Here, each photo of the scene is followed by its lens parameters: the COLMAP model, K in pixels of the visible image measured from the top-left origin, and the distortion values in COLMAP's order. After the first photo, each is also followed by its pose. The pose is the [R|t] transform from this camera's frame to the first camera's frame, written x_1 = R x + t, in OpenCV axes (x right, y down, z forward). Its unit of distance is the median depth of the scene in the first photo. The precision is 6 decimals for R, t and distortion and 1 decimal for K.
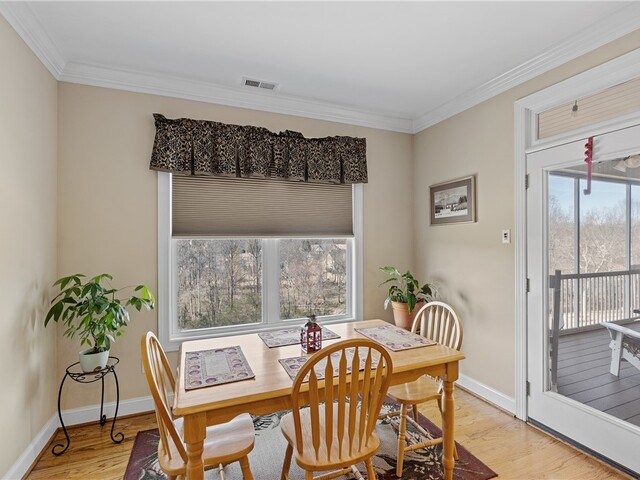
lens RADIAL K [[316.0, 0, 317.7], [0, 316.0, 238.5], [0, 0, 1]] dist [-0.008820, 0.003419]
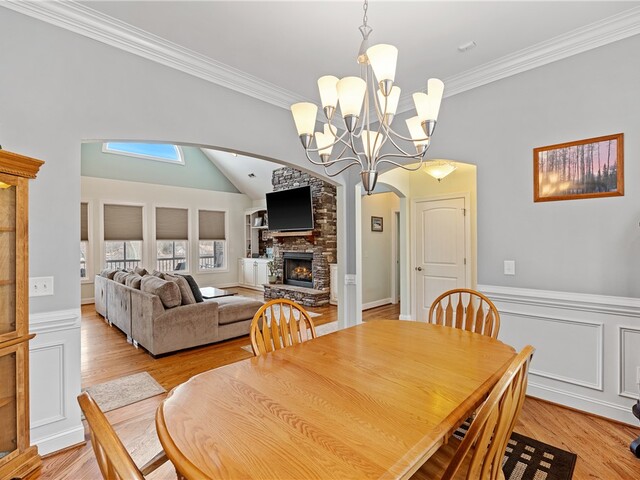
lens RADIAL K [[316.0, 0, 322.7], [0, 316.0, 242.5], [0, 0, 1]] dist [-0.008820, 0.003419]
pose [[0.921630, -0.010903, 0.387916, 2.109612], [0.007159, 0.999913, 0.011095, -0.020966], [-0.388004, -0.007448, 0.921628, -2.350998]]
